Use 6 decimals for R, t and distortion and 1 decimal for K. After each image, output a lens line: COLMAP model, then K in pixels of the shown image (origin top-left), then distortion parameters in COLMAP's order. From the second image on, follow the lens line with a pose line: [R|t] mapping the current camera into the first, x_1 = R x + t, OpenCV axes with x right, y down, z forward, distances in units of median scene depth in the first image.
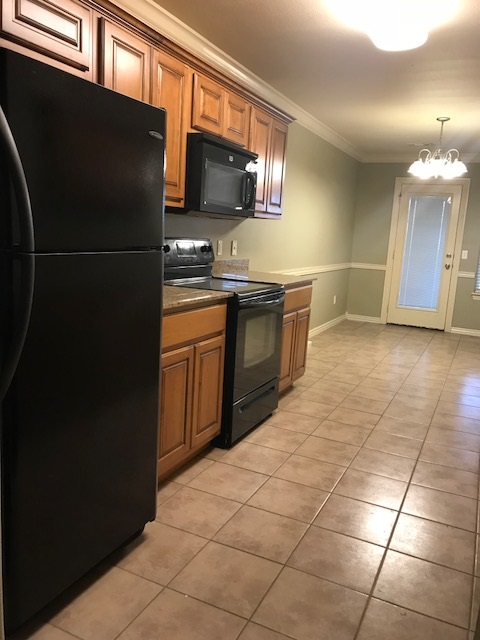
lens RADIAL K [[524.4, 0, 239.1], [0, 524.4, 316.2], [0, 0, 1]] dist [0.013509, -0.003822]
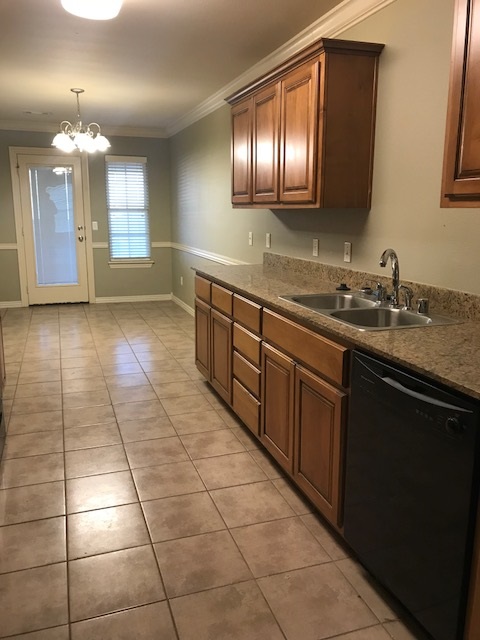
lens RADIAL K [[524.4, 0, 239.1], [0, 524.4, 316.2], [0, 0, 1]] dist [0.013509, -0.003822]
pose [[0.707835, -0.198271, 0.677981, -0.135059], [0.153659, 0.980035, 0.126179, -0.041318], [-0.689463, 0.014864, 0.724169, 0.093701]]
